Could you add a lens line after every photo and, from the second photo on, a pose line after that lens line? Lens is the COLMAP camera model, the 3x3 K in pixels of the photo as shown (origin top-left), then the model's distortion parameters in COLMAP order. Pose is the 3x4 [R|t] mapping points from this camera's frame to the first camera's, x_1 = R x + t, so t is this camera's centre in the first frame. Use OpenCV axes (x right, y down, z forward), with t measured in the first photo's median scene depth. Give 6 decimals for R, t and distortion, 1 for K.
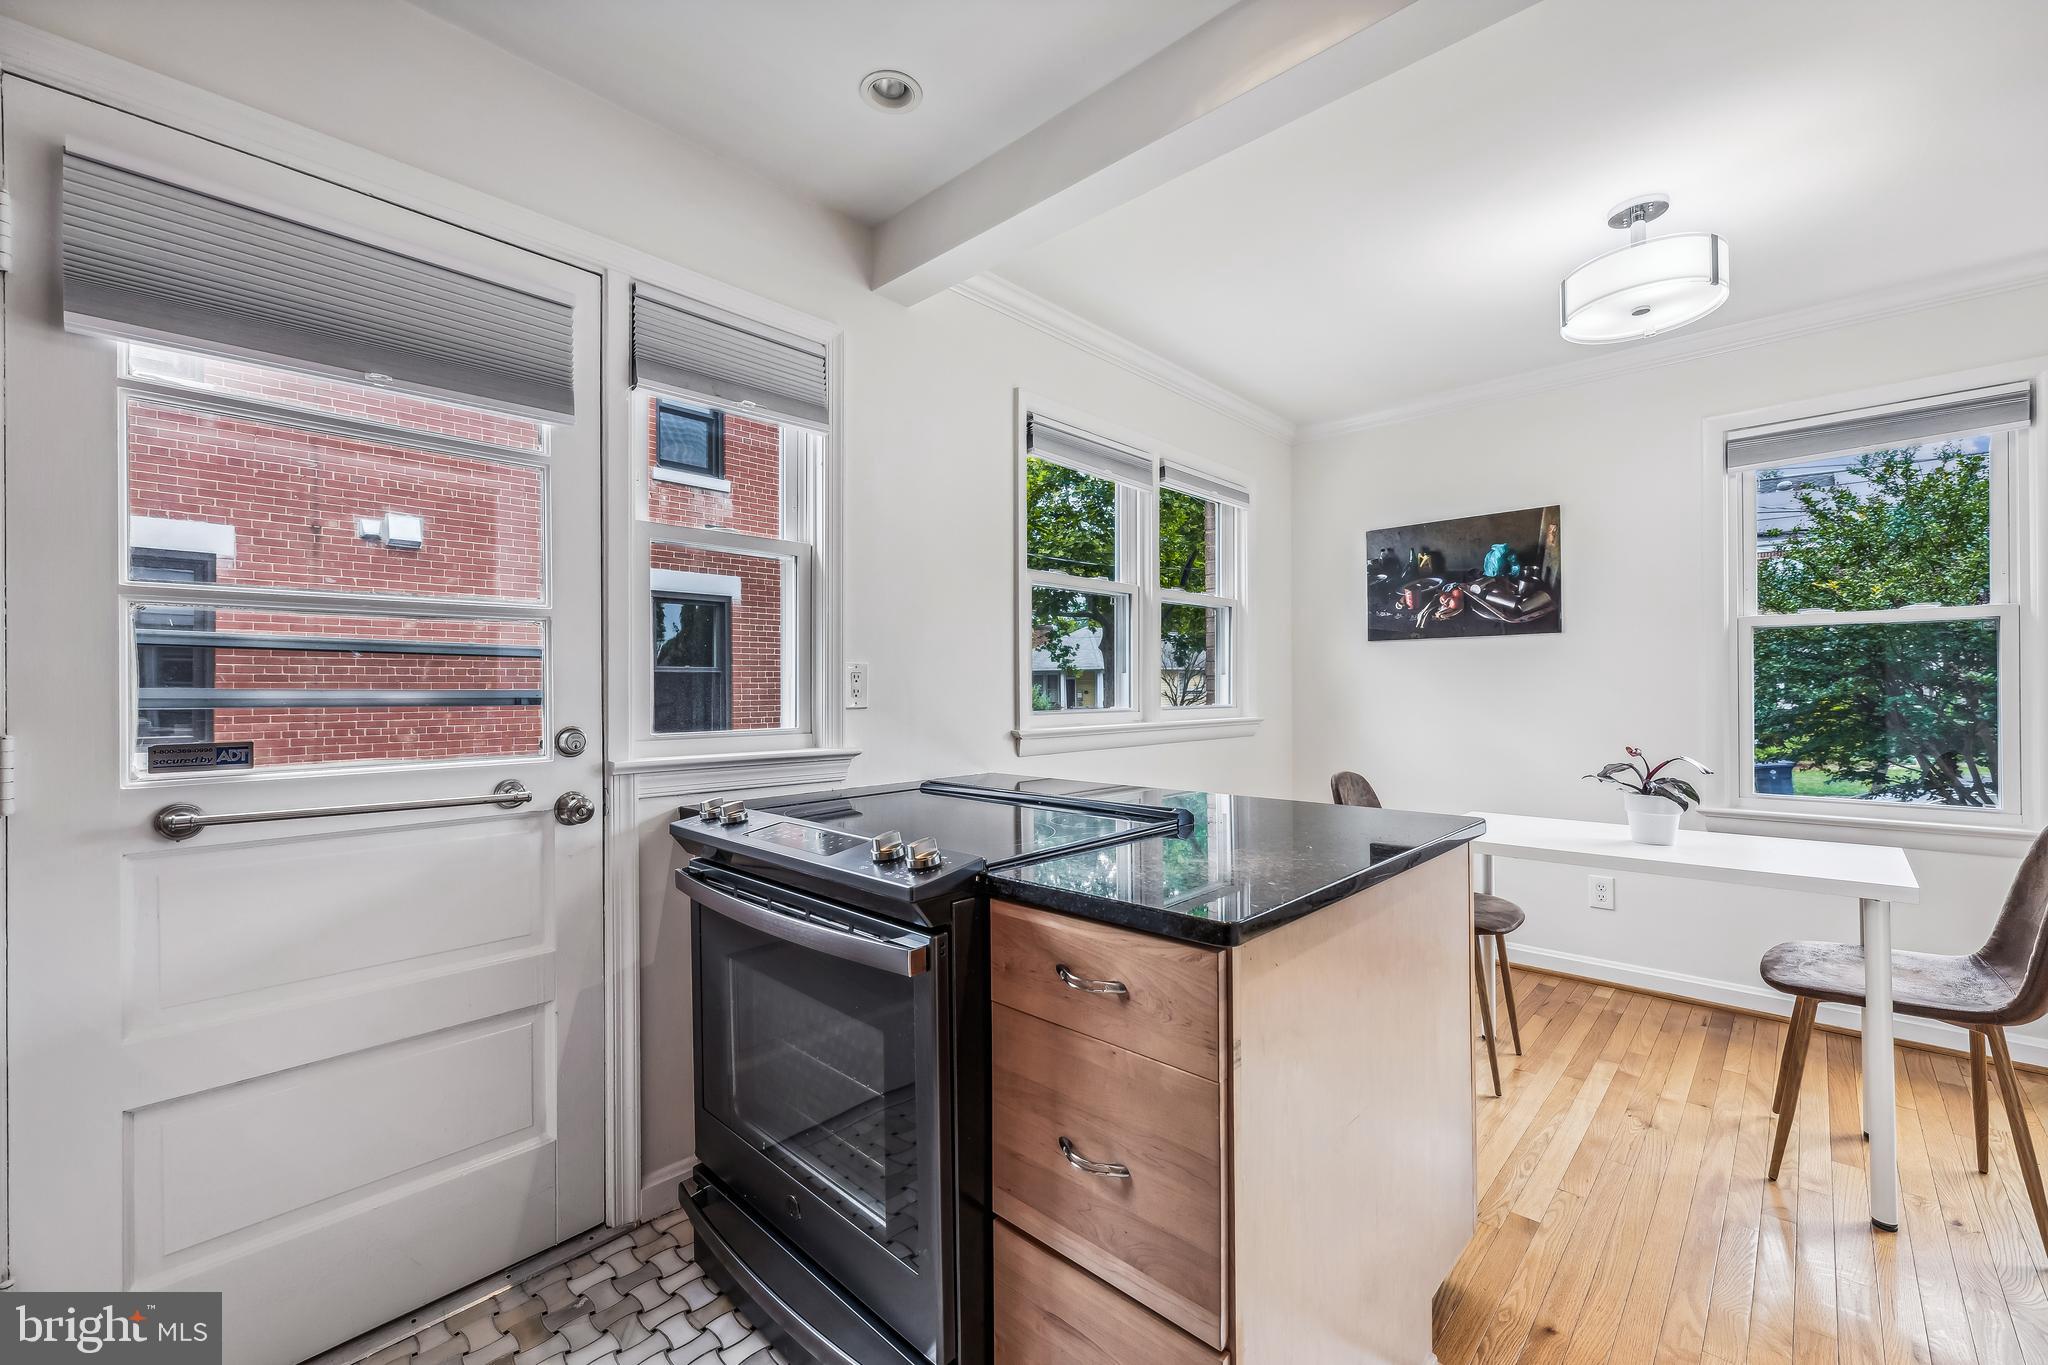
lens RADIAL K [[834.7, 0, 1020.6], [0, 834.7, 686.8], [0, 0, 1]] dist [-0.002770, -0.000160]
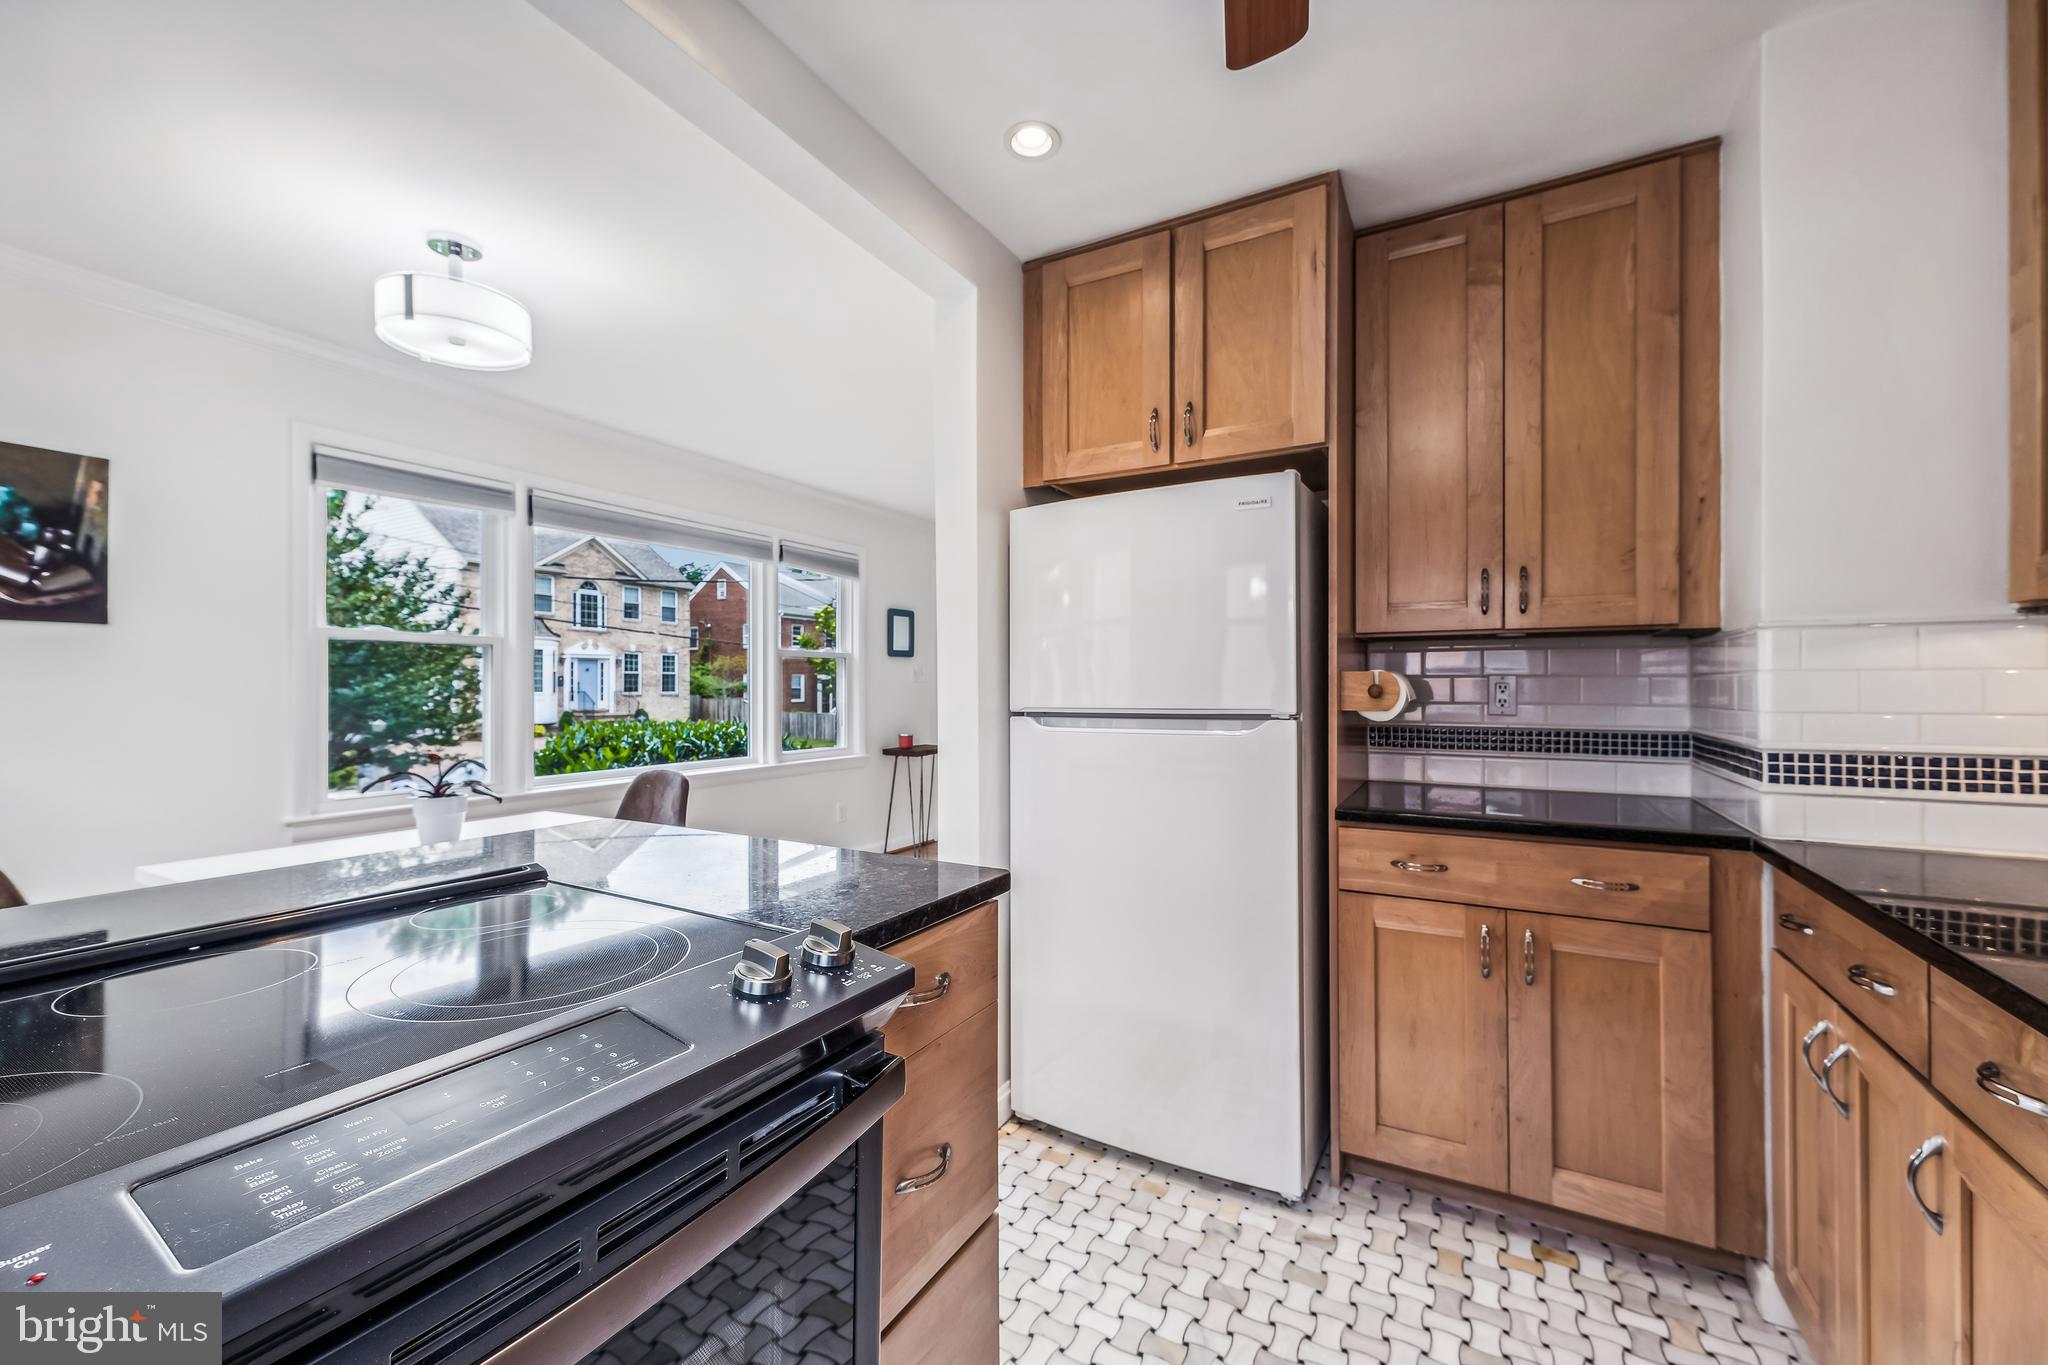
lens RADIAL K [[834.7, 0, 1022.2], [0, 834.7, 683.6], [0, 0, 1]] dist [-0.002770, -0.000160]
pose [[-0.270558, 0.009664, 0.962655, -0.312126], [-0.002386, 0.999940, -0.010709, -0.004388], [-0.962701, -0.005195, -0.270519, 0.387686]]
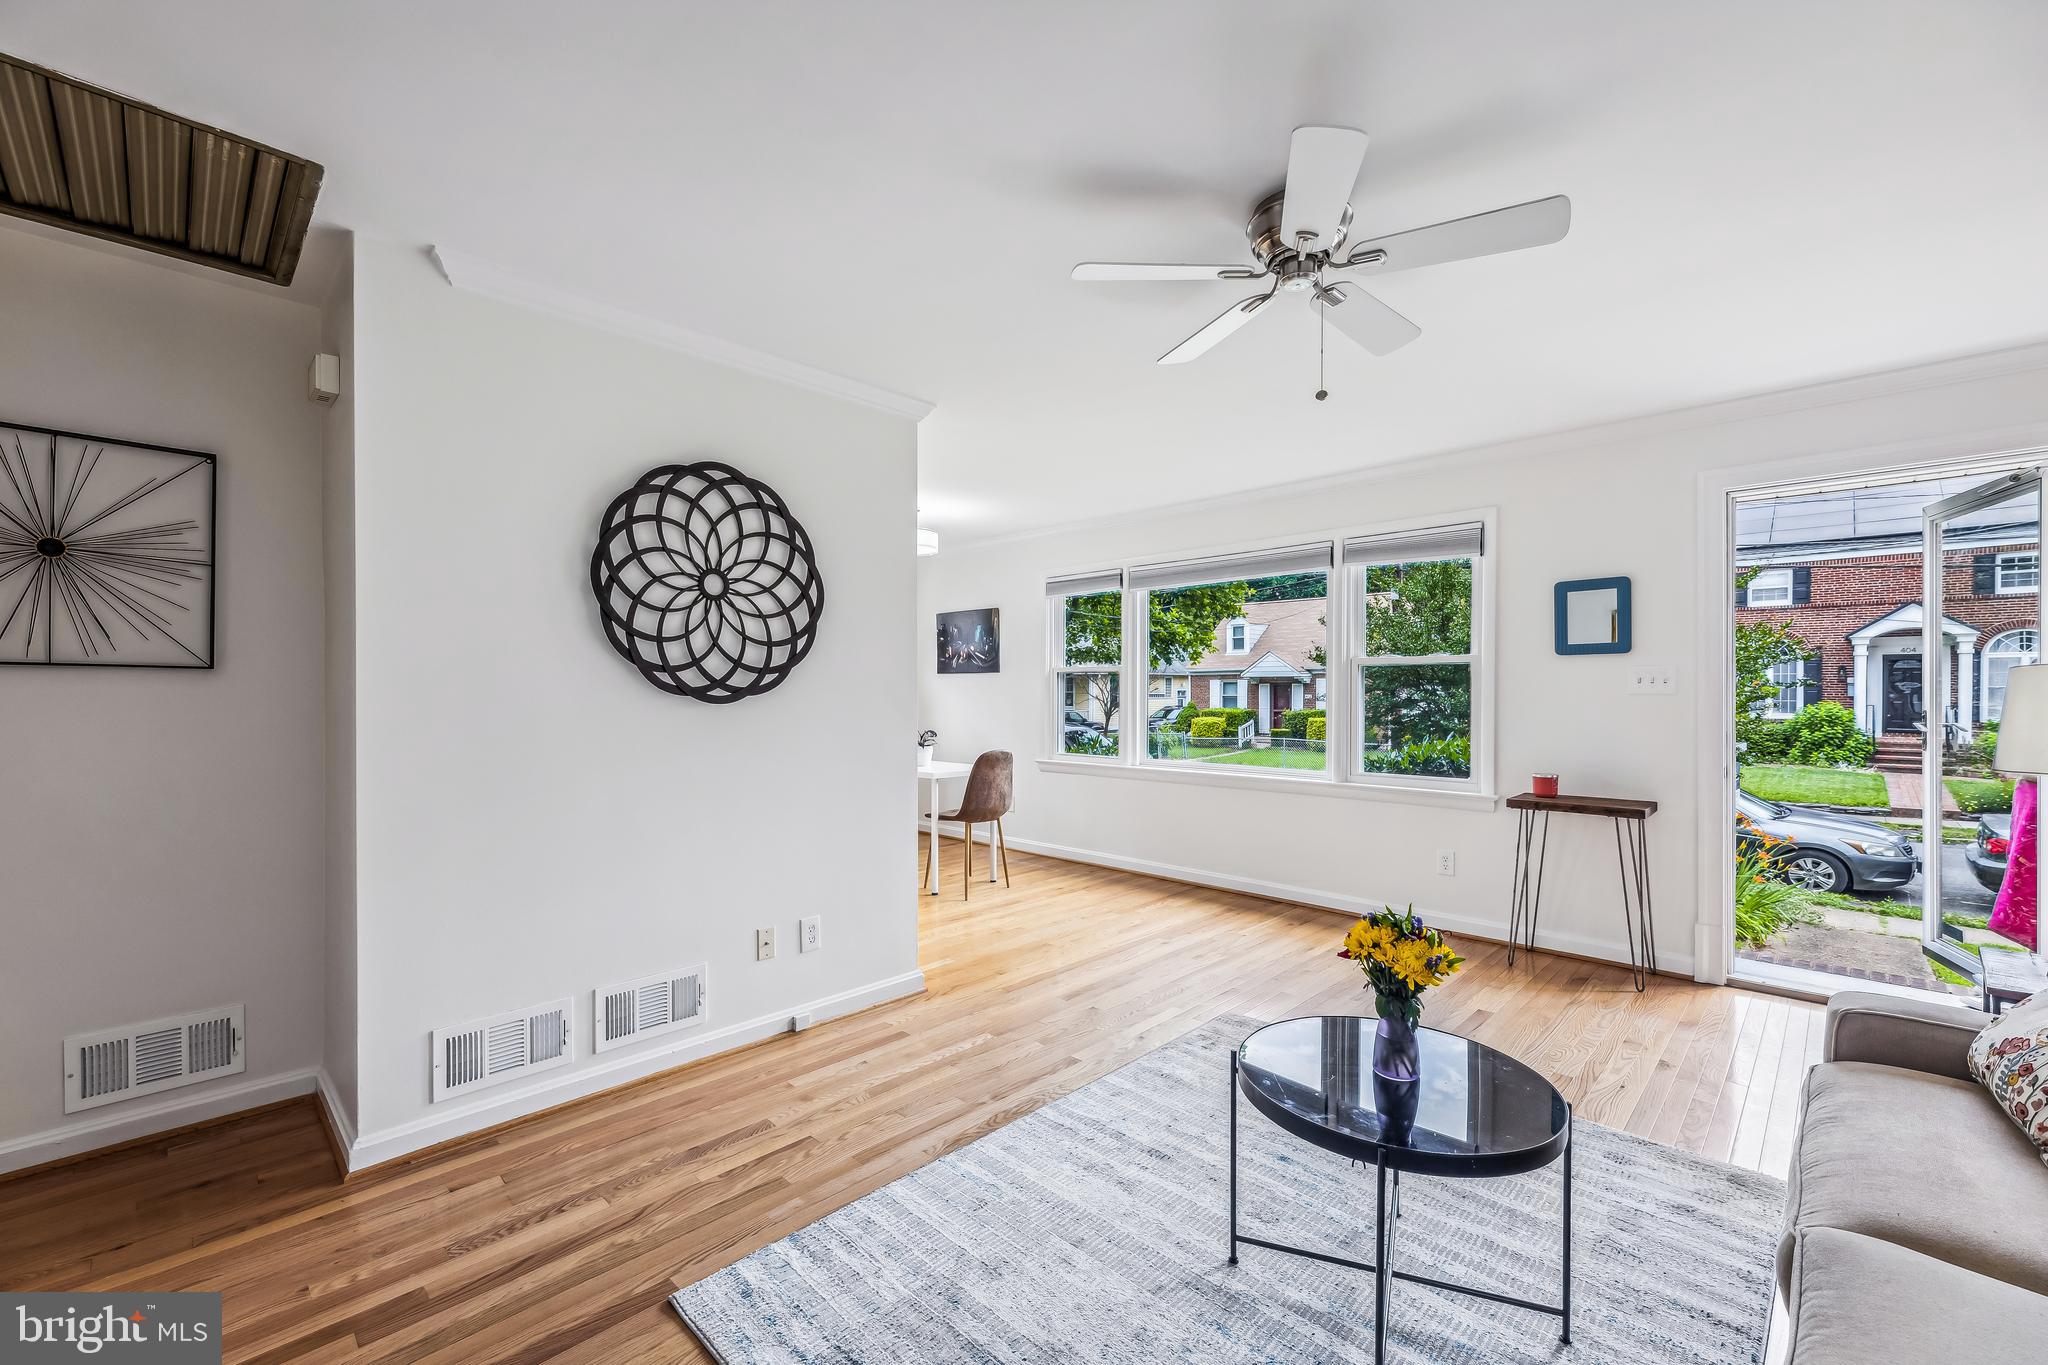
lens RADIAL K [[834.7, 0, 1030.0], [0, 834.7, 685.0], [0, 0, 1]] dist [-0.002770, -0.000160]
pose [[0.999984, 0.000942, -0.005659, 0.719570], [-0.000916, 0.999989, 0.004581, -0.042686], [0.005664, -0.004576, 0.999973, -0.964087]]
